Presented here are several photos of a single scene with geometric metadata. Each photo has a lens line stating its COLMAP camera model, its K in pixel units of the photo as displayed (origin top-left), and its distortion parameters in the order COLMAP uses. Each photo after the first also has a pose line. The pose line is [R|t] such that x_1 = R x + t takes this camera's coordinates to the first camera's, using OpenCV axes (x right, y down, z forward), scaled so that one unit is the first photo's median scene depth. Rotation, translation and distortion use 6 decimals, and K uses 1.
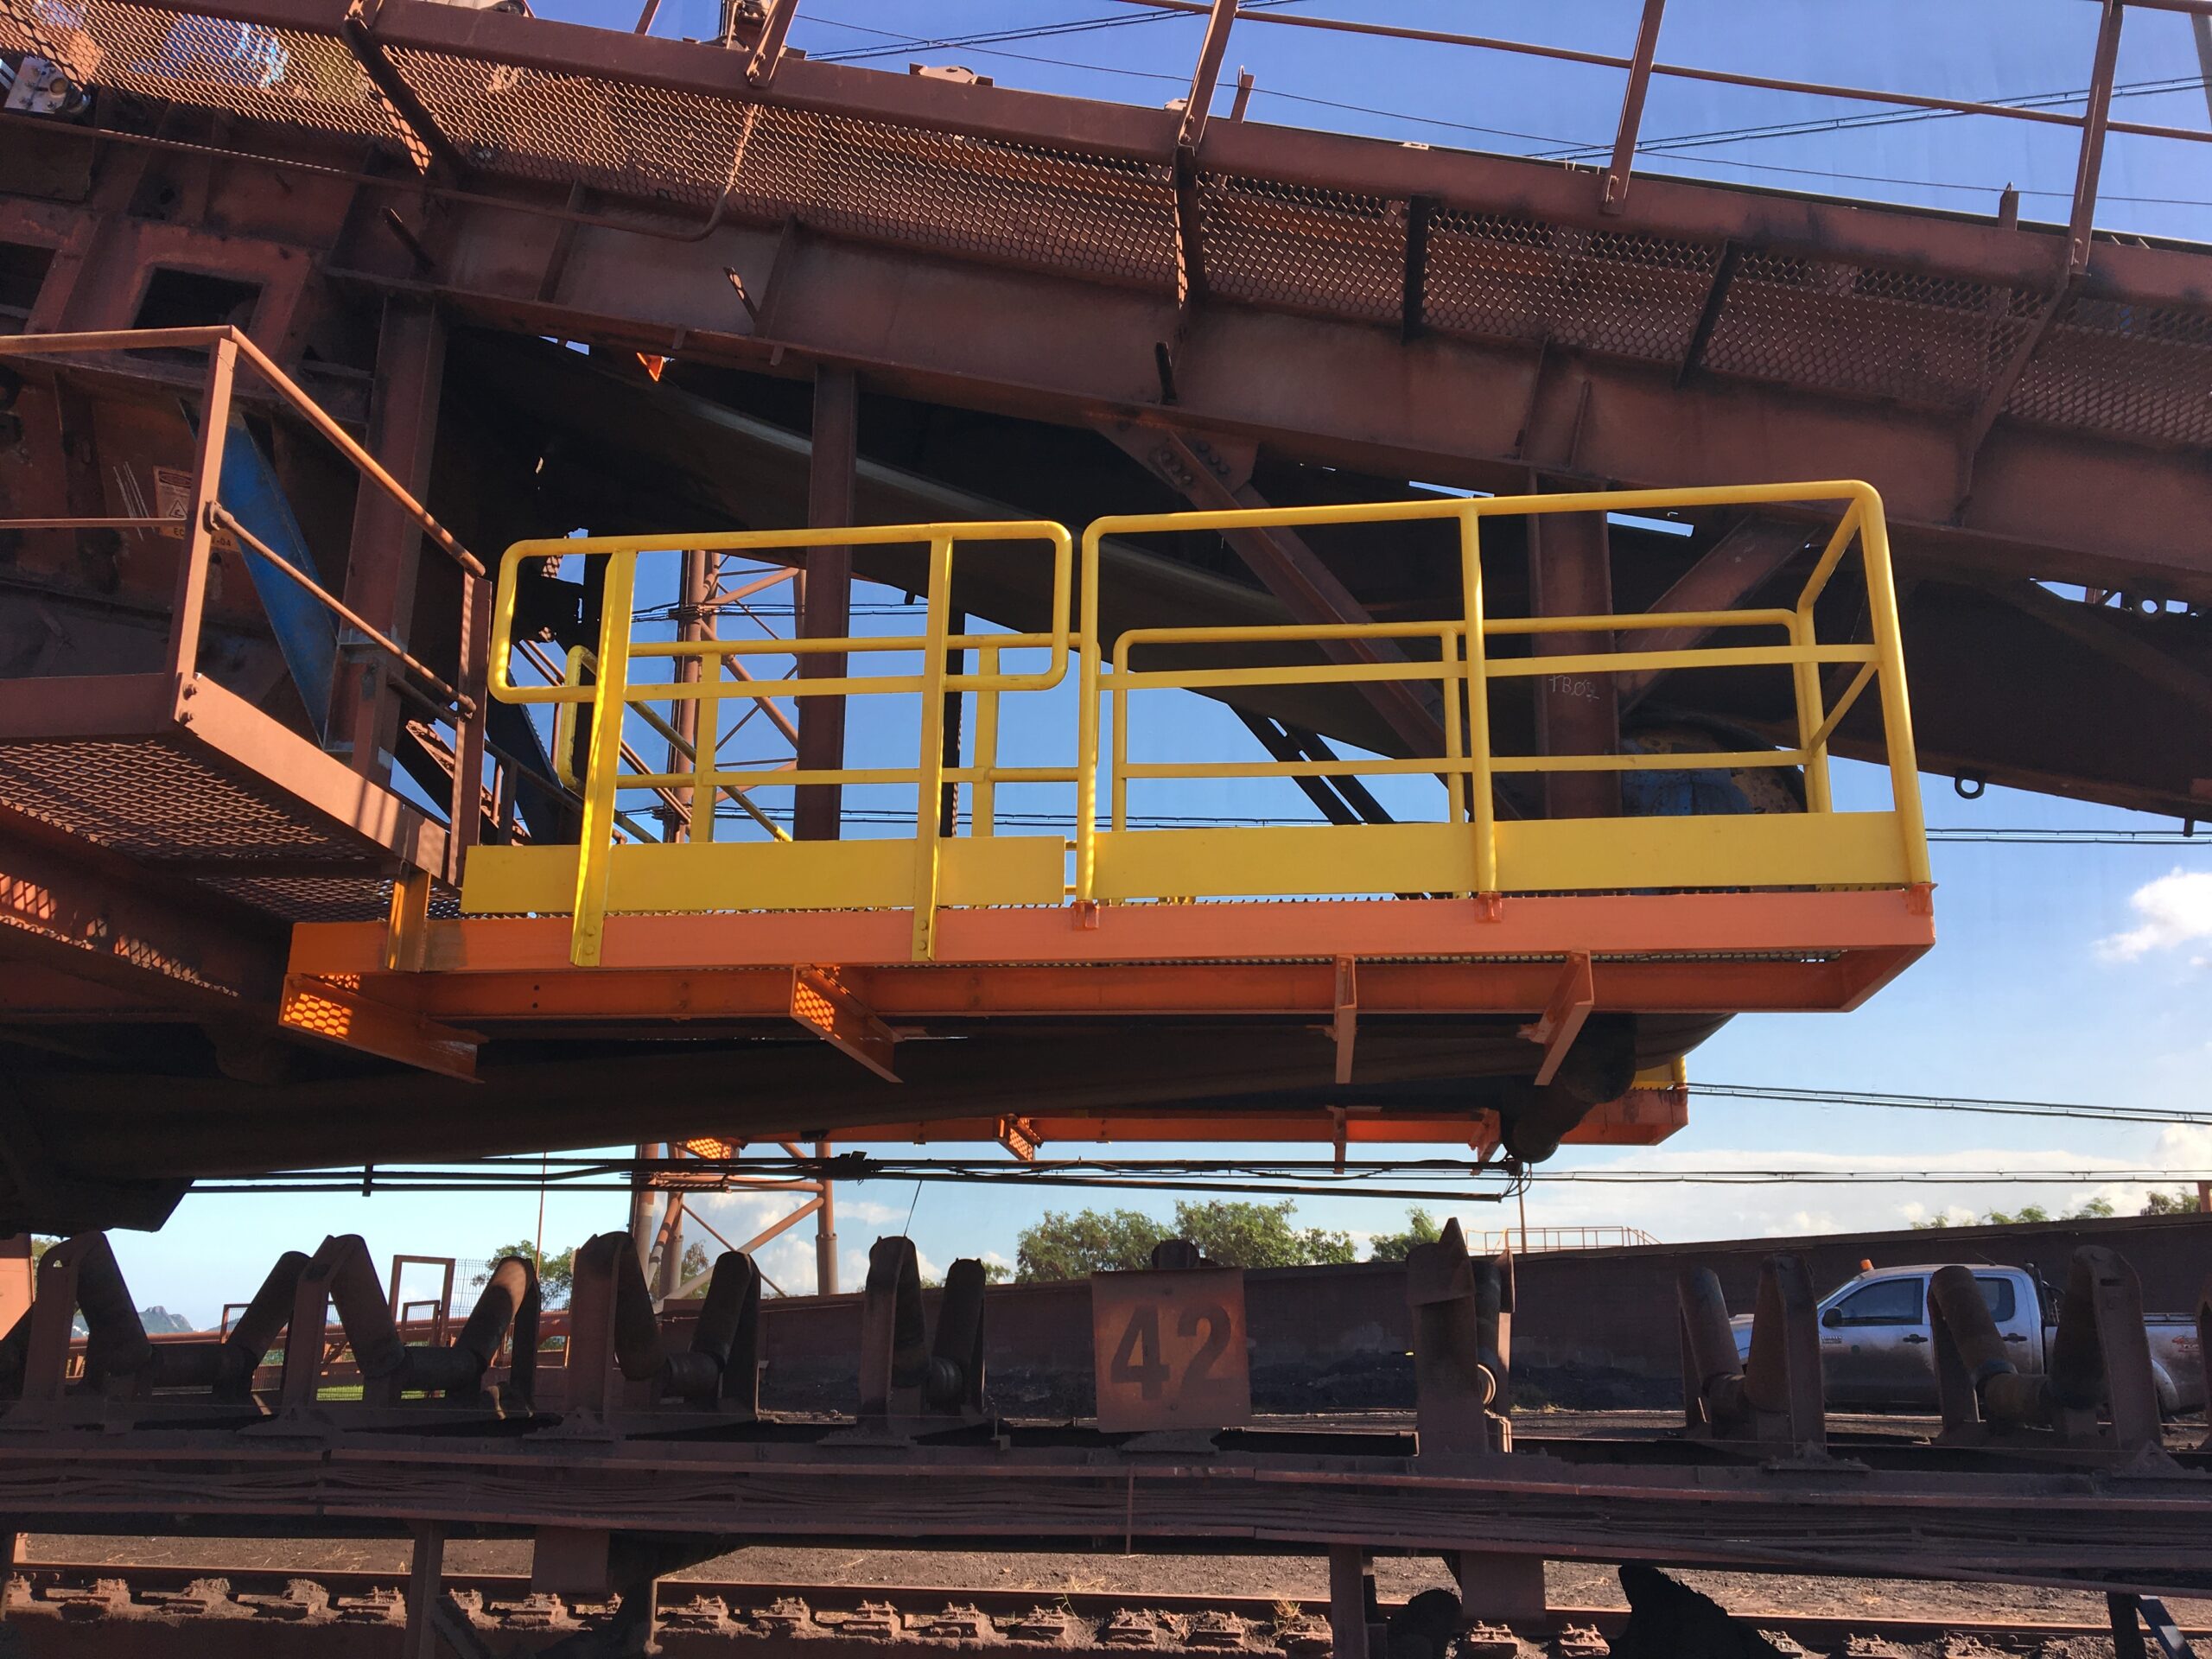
lens RADIAL K [[1892.6, 0, 1099.8], [0, 1892.6, 829.3], [0, 0, 1]] dist [0.022897, -0.012522]
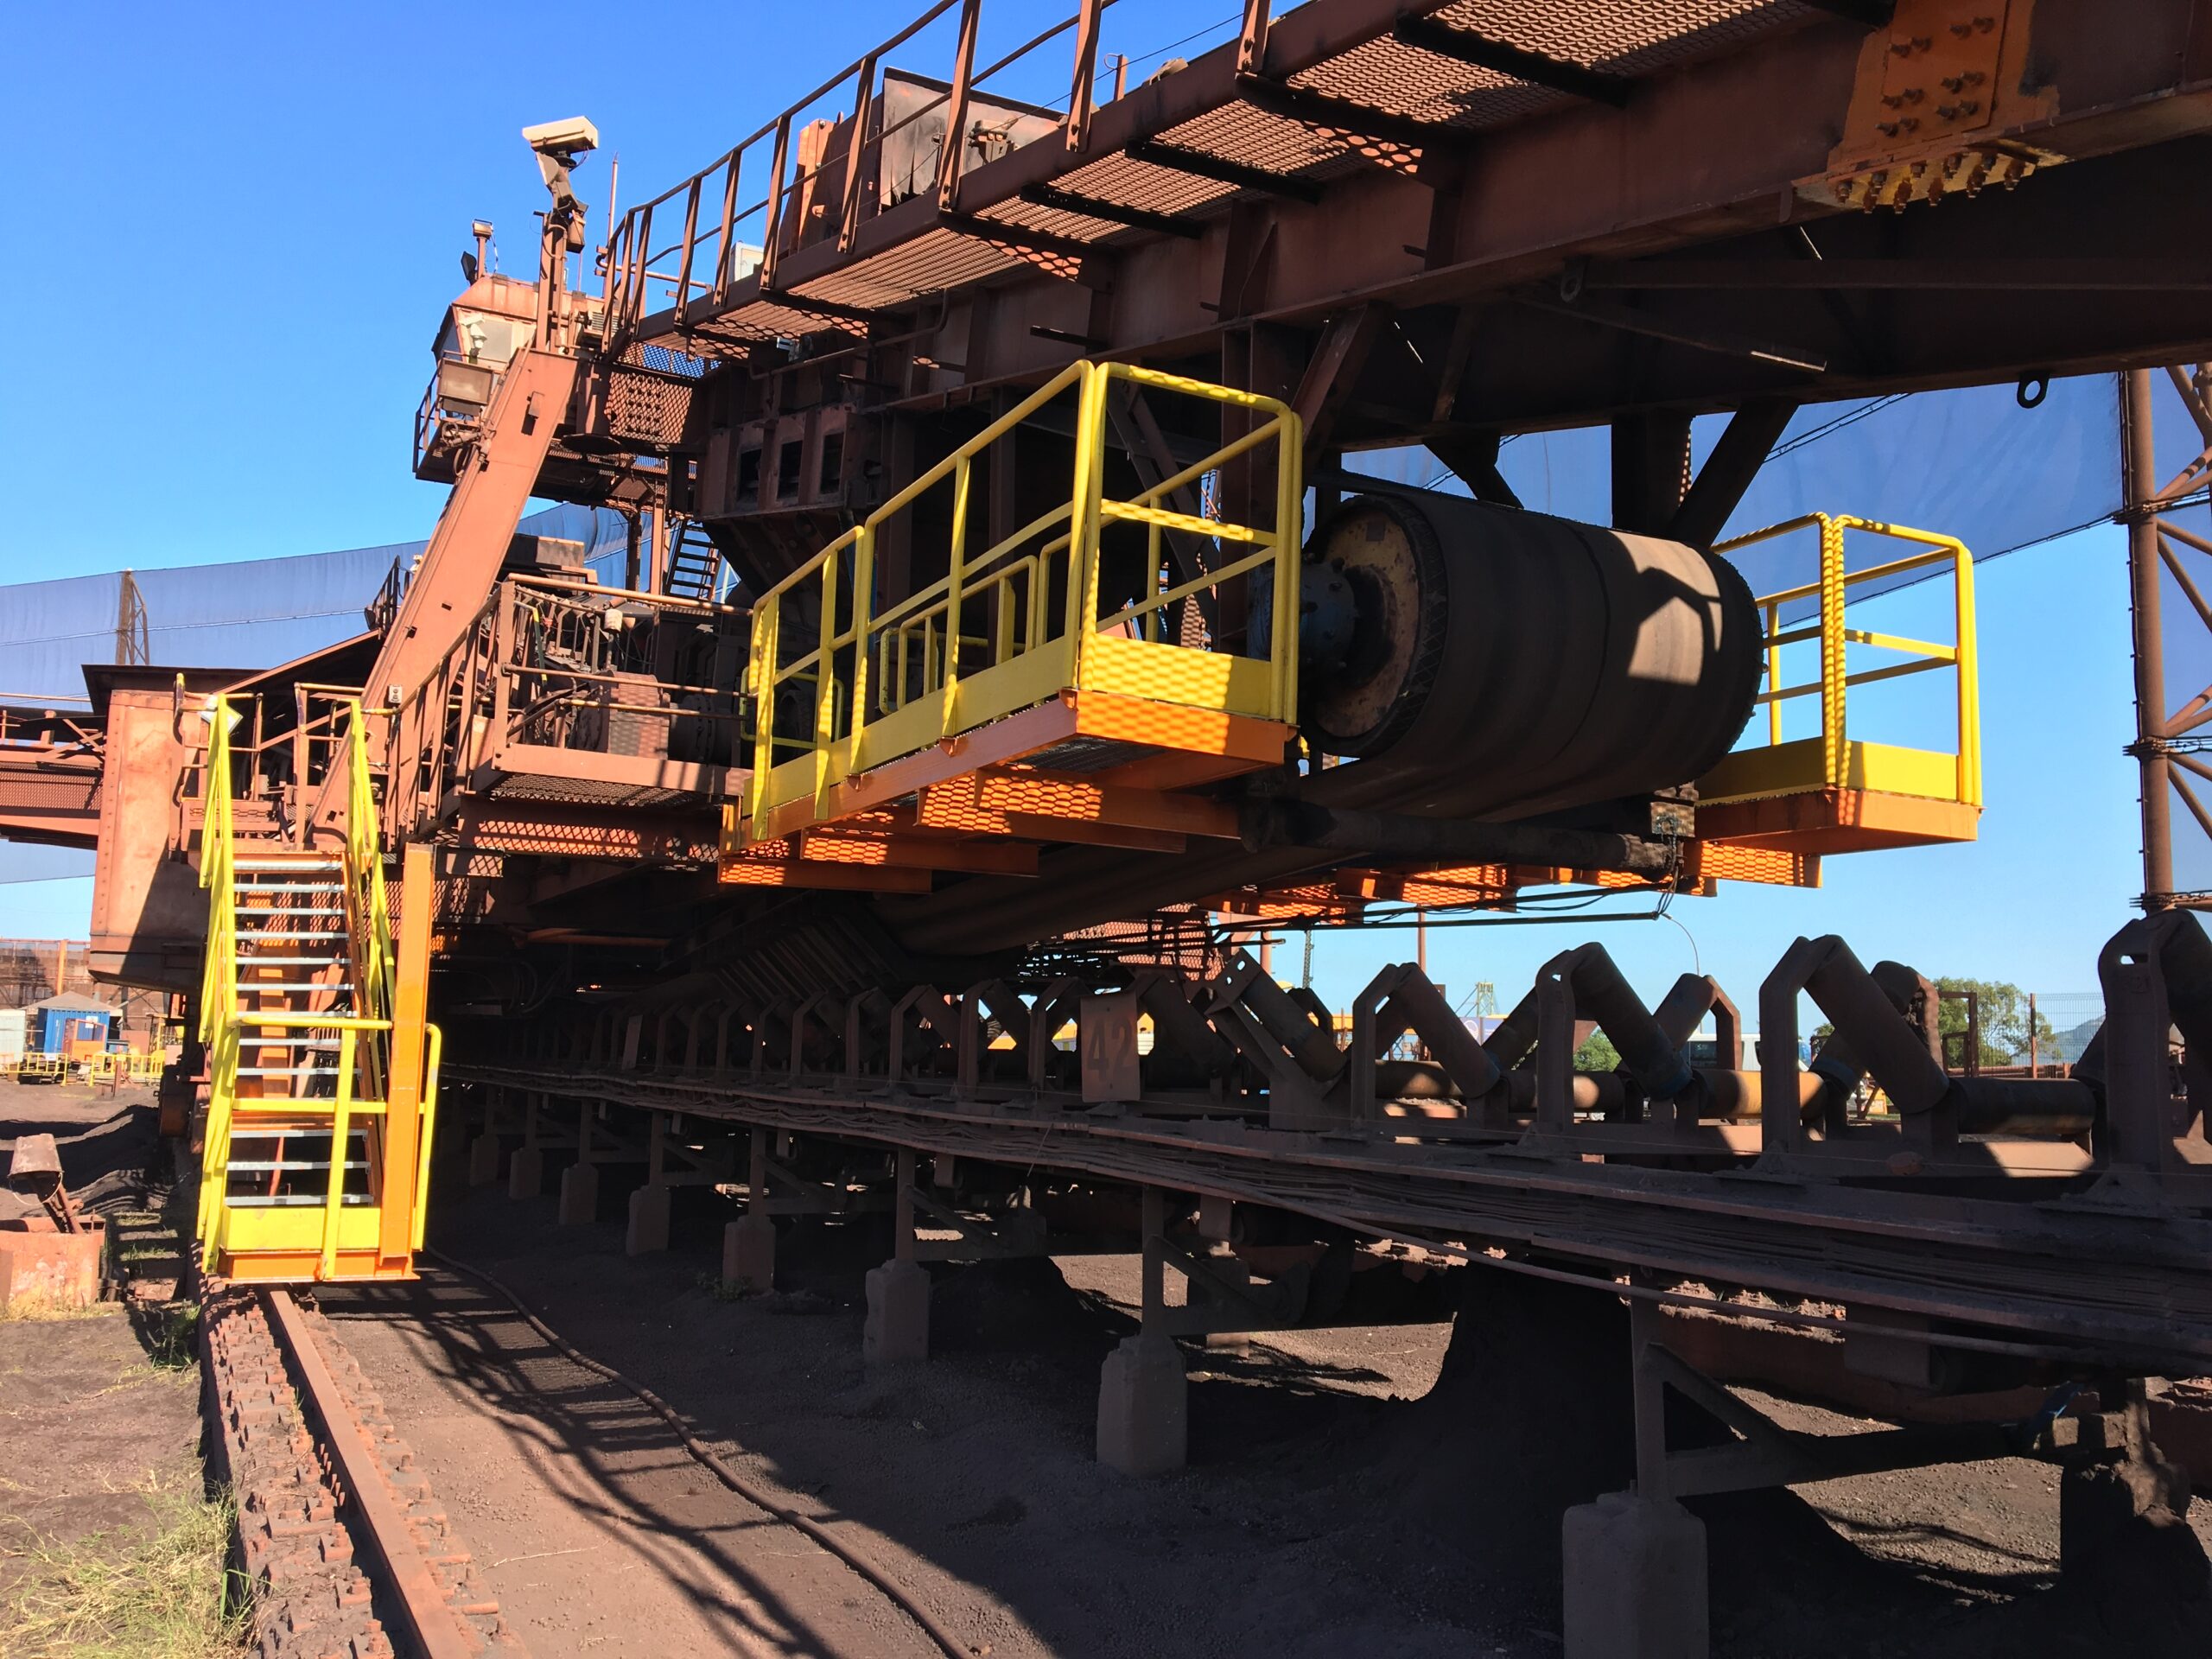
lens RADIAL K [[1892.6, 0, 1099.8], [0, 1892.6, 829.3], [0, 0, 1]] dist [0.022897, -0.012522]
pose [[0.550677, -0.101506, -0.828524, 1.310163], [0.213868, 0.976603, 0.022499, 0.085670], [0.806855, -0.189584, 0.559502, 0.243335]]
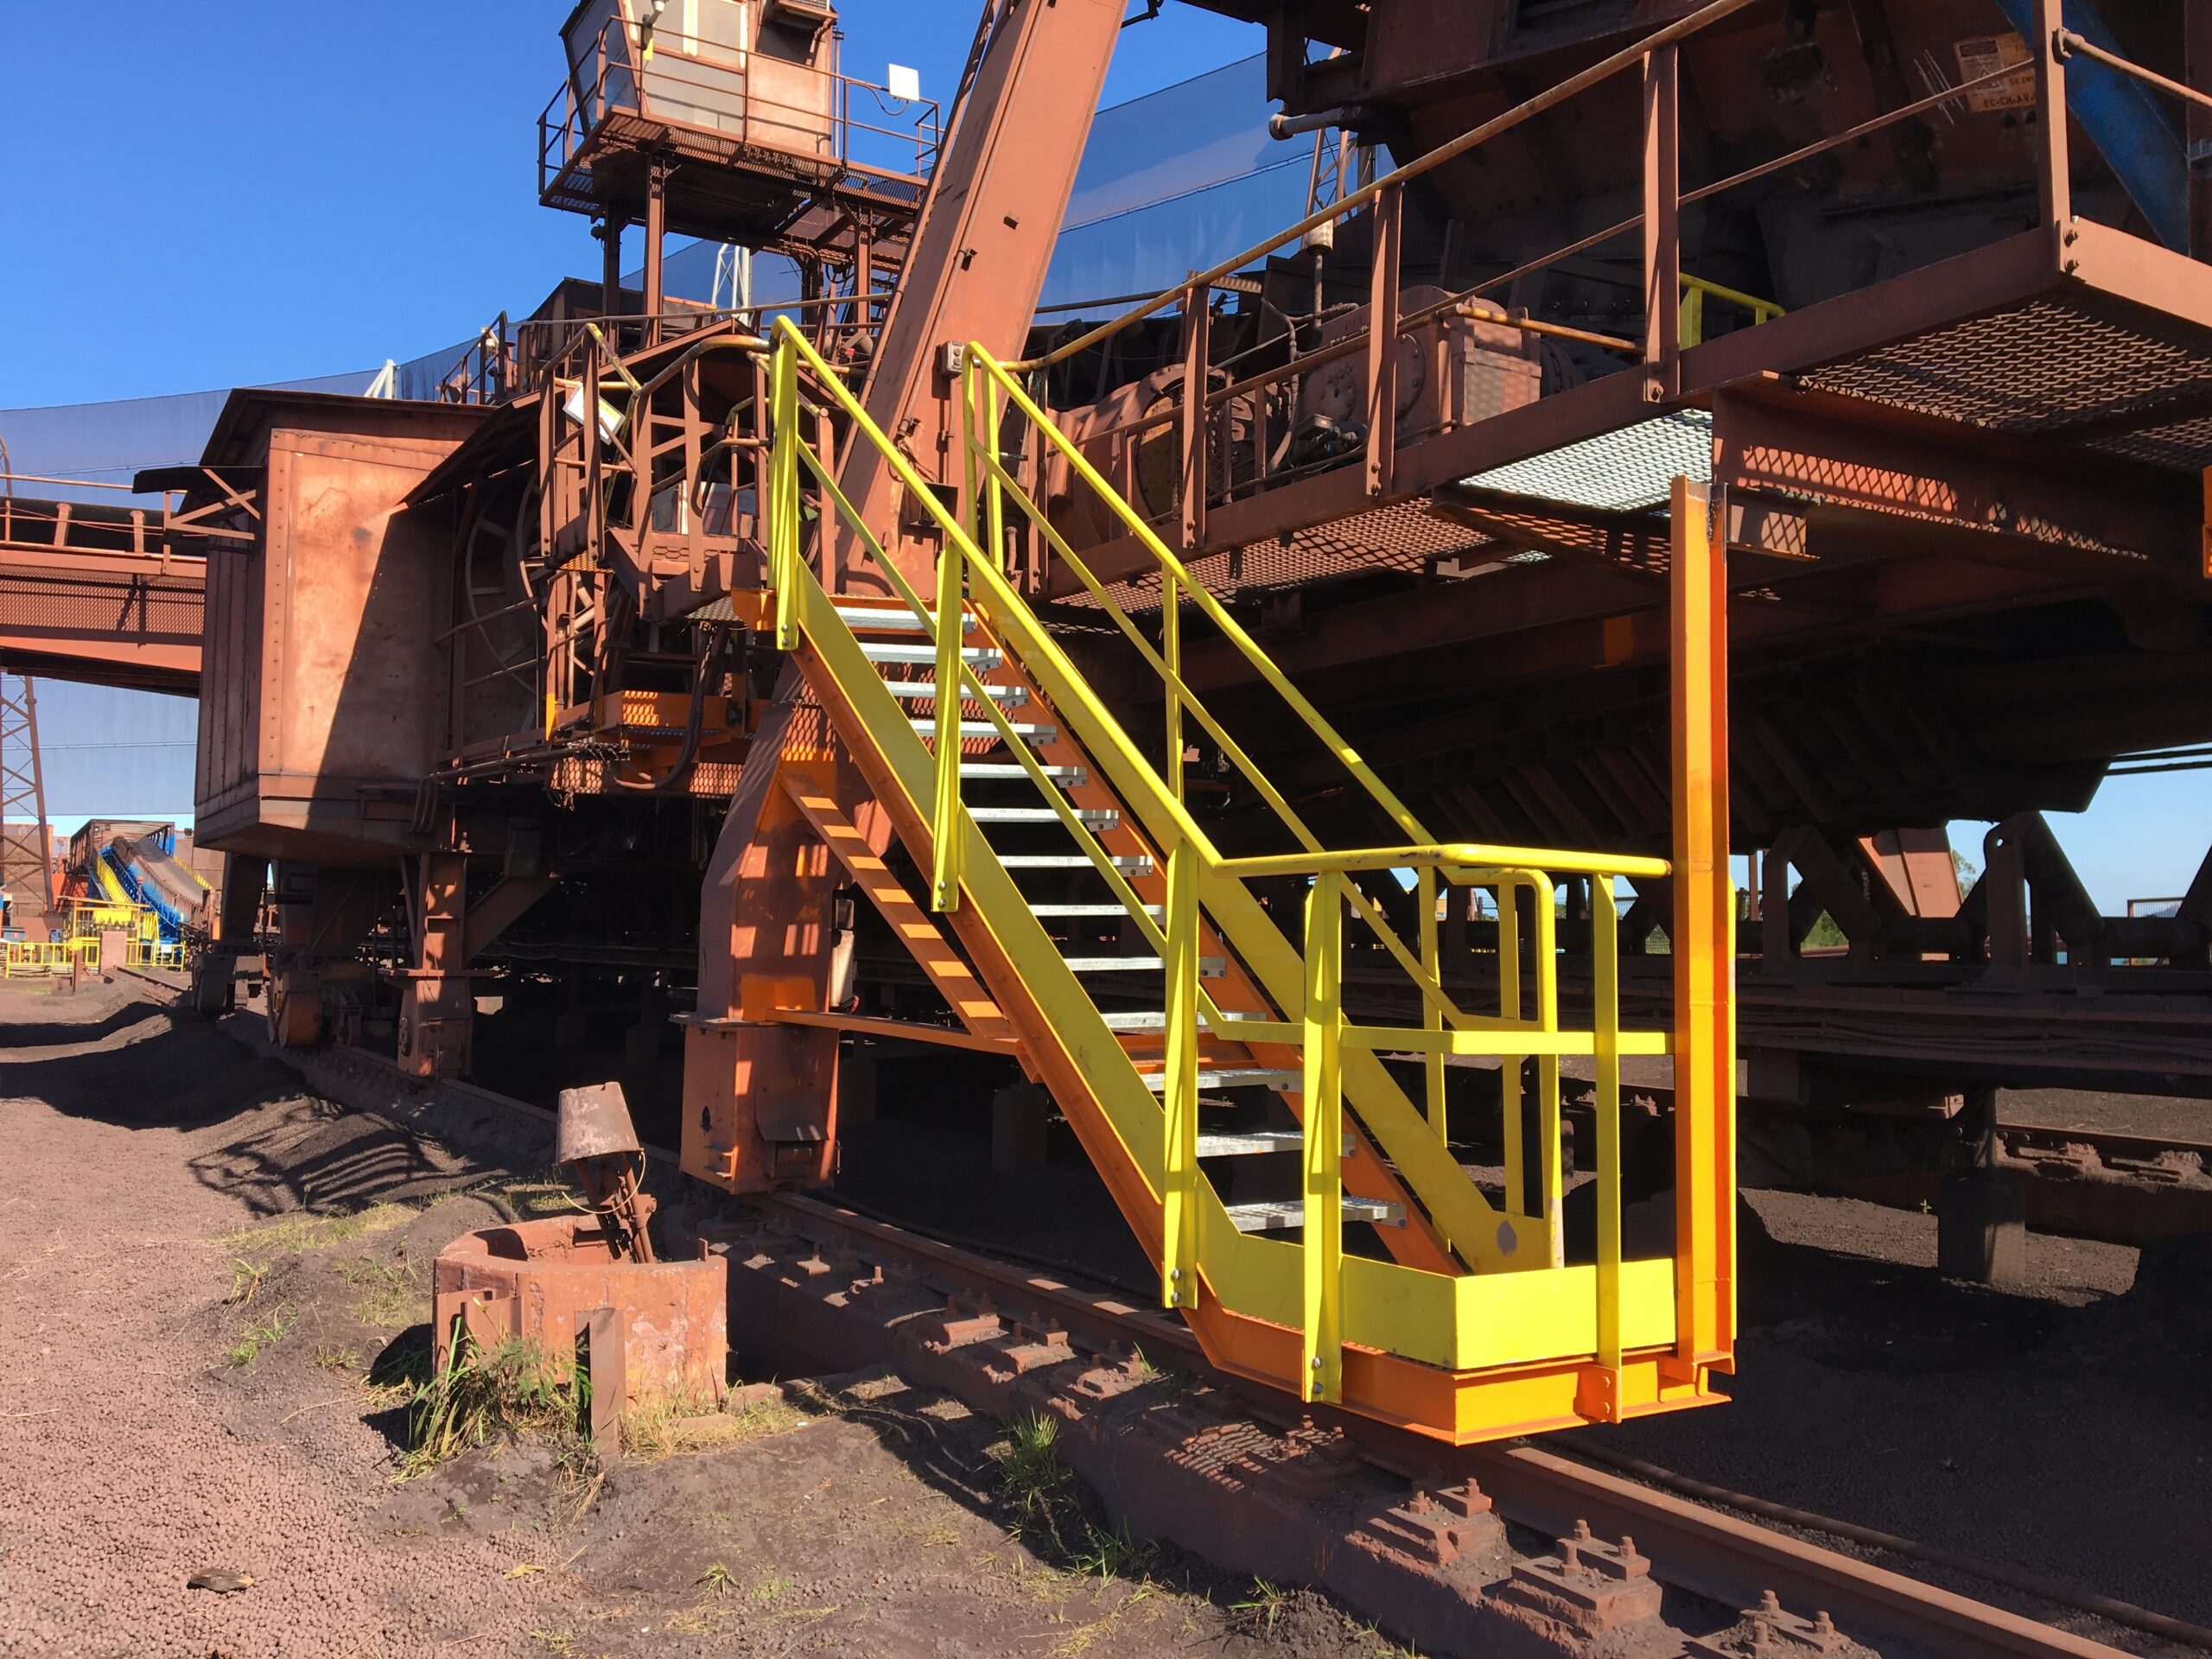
lens RADIAL K [[1892.6, 0, 1099.8], [0, 1892.6, 829.3], [0, 0, 1]] dist [0.022897, -0.012522]
pose [[0.608334, -0.052191, -0.791963, -0.024477], [0.214661, 0.971466, 0.100868, 0.011216], [0.764101, -0.231365, 0.602179, -0.013043]]
